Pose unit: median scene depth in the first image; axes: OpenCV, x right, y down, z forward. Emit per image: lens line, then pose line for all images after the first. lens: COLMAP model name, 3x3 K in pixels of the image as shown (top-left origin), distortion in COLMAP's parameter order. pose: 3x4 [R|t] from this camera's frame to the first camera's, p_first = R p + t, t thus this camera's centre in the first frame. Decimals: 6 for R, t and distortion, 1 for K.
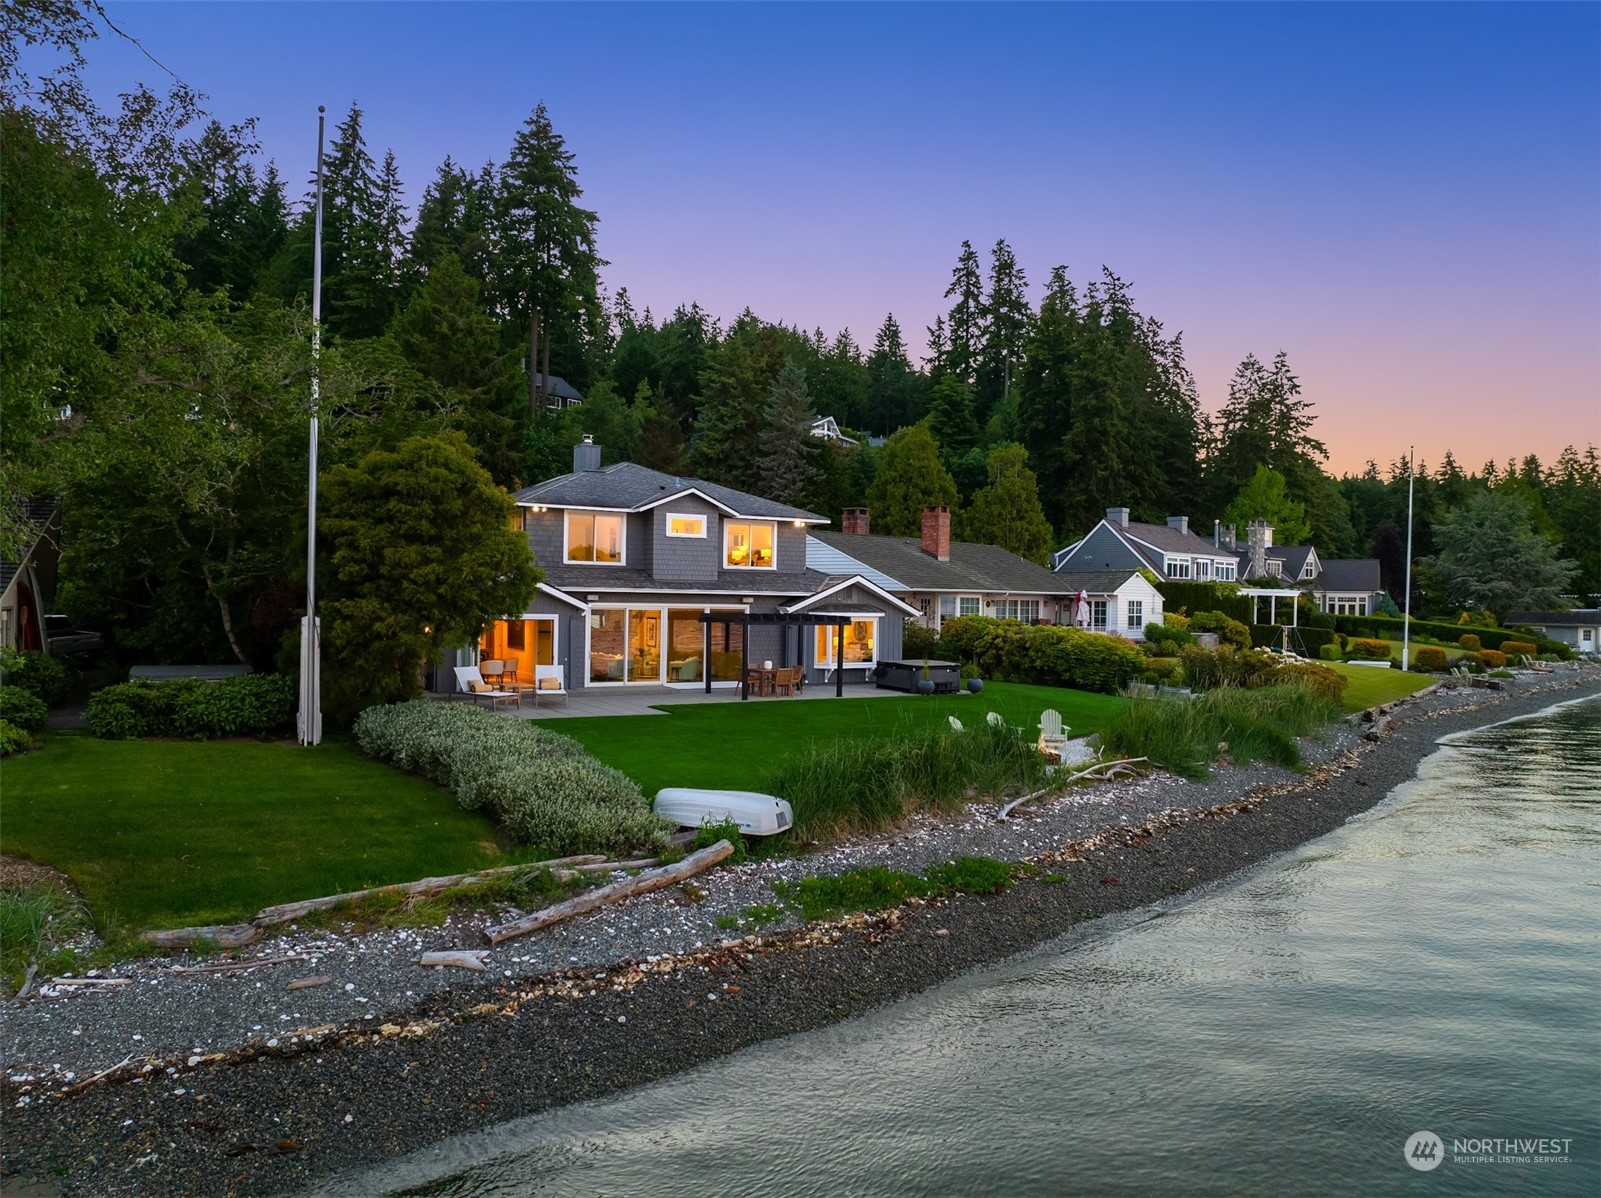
lens RADIAL K [[1129.5, 0, 794.8], [0, 1129.5, 598.7], [0, 0, 1]] dist [-0.036409, -0.003002]
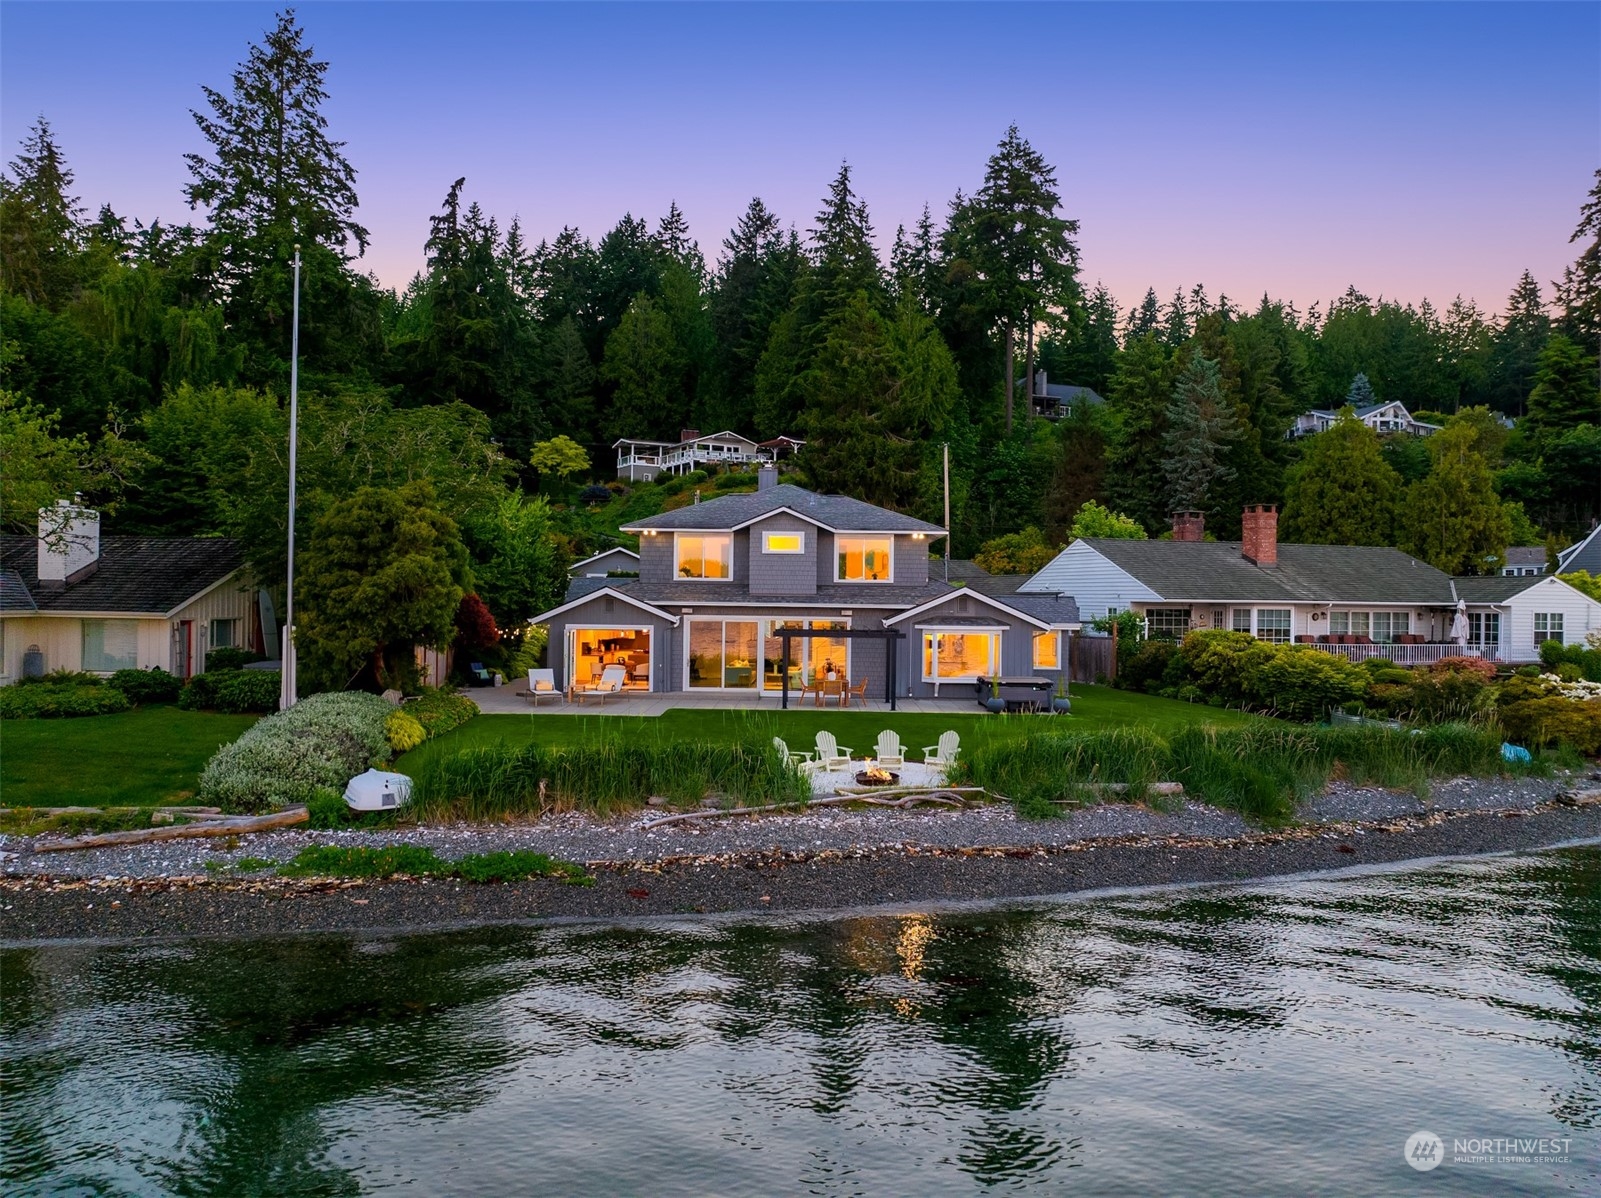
lens RADIAL K [[1129.5, 0, 794.8], [0, 1129.5, 598.7], [0, 0, 1]] dist [-0.036409, -0.003002]
pose [[0.847417, -0.006031, -0.530894, 0.269482], [0.000929, 0.999951, -0.009876, -0.000872], [0.530928, 0.007876, 0.847380, 0.062498]]
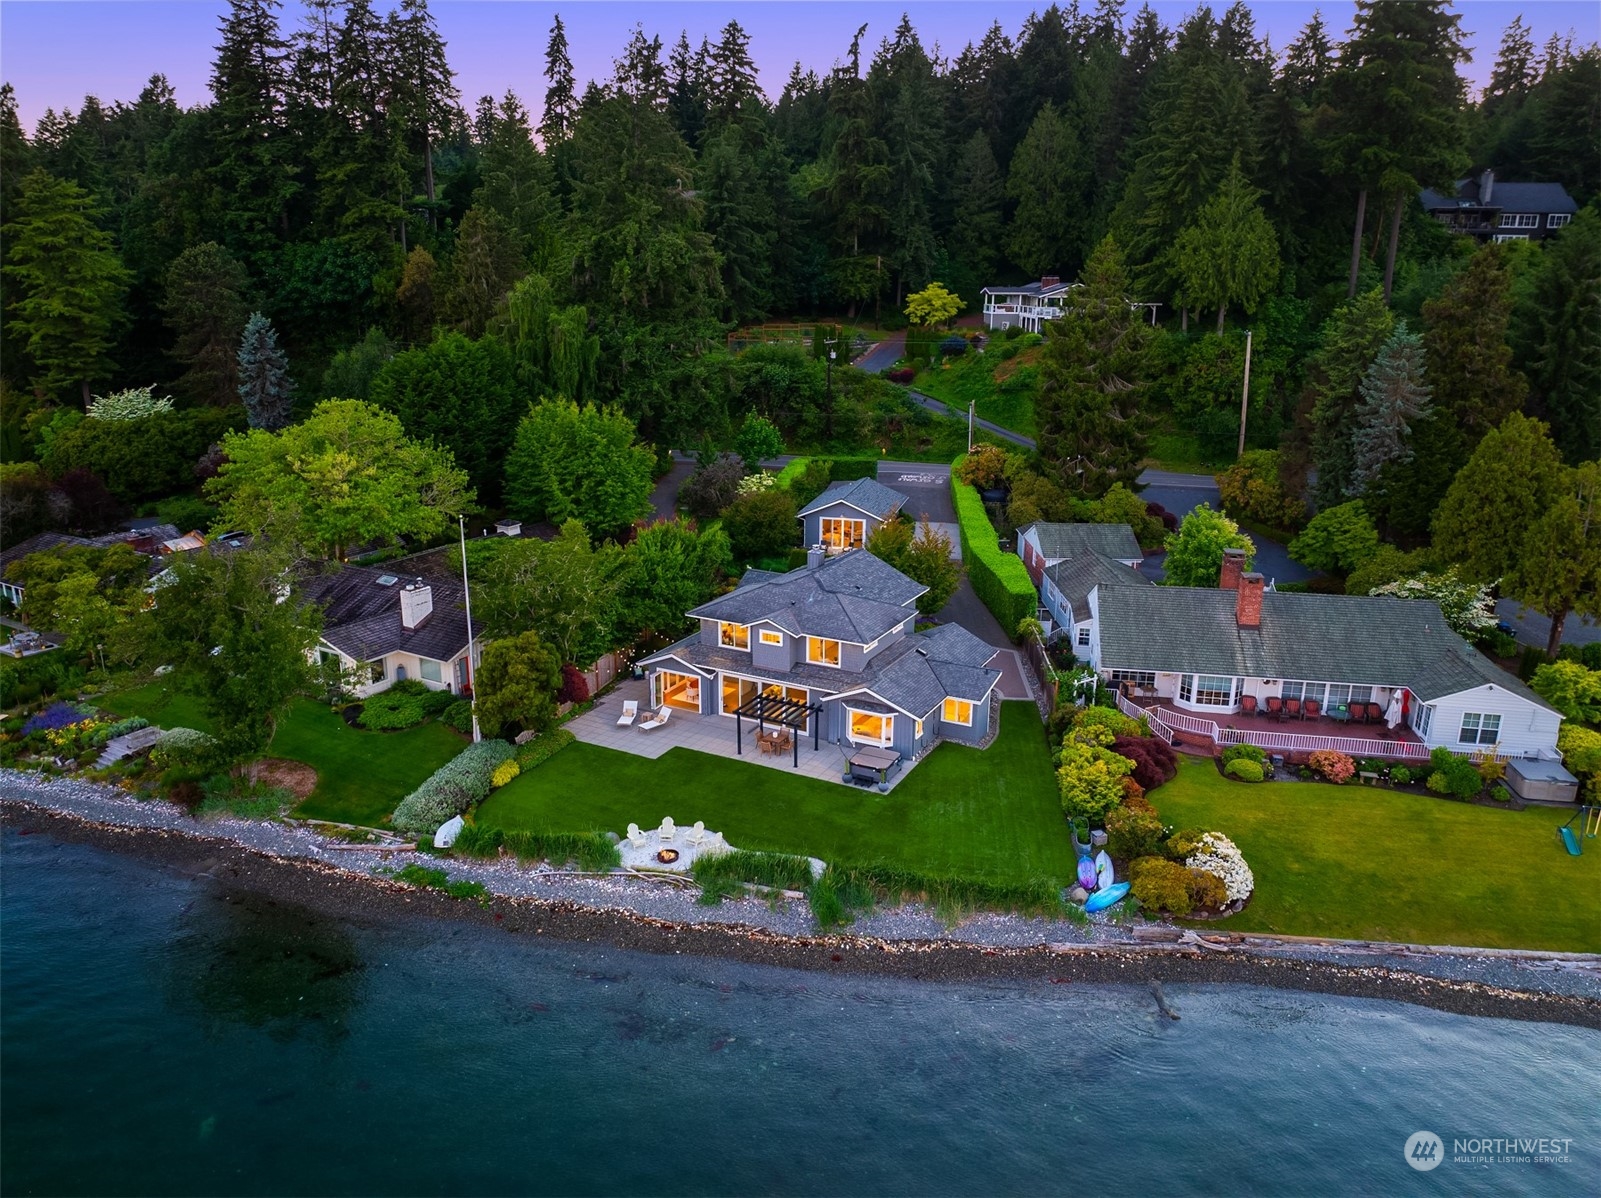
lens RADIAL K [[1129.5, 0, 794.8], [0, 1129.5, 598.7], [0, 0, 1]] dist [-0.036409, -0.003002]
pose [[0.510206, 0.226320, -0.829741, 0.734366], [0.001588, 0.964506, 0.264055, -0.317539], [0.860051, -0.136040, 0.491738, 0.121467]]
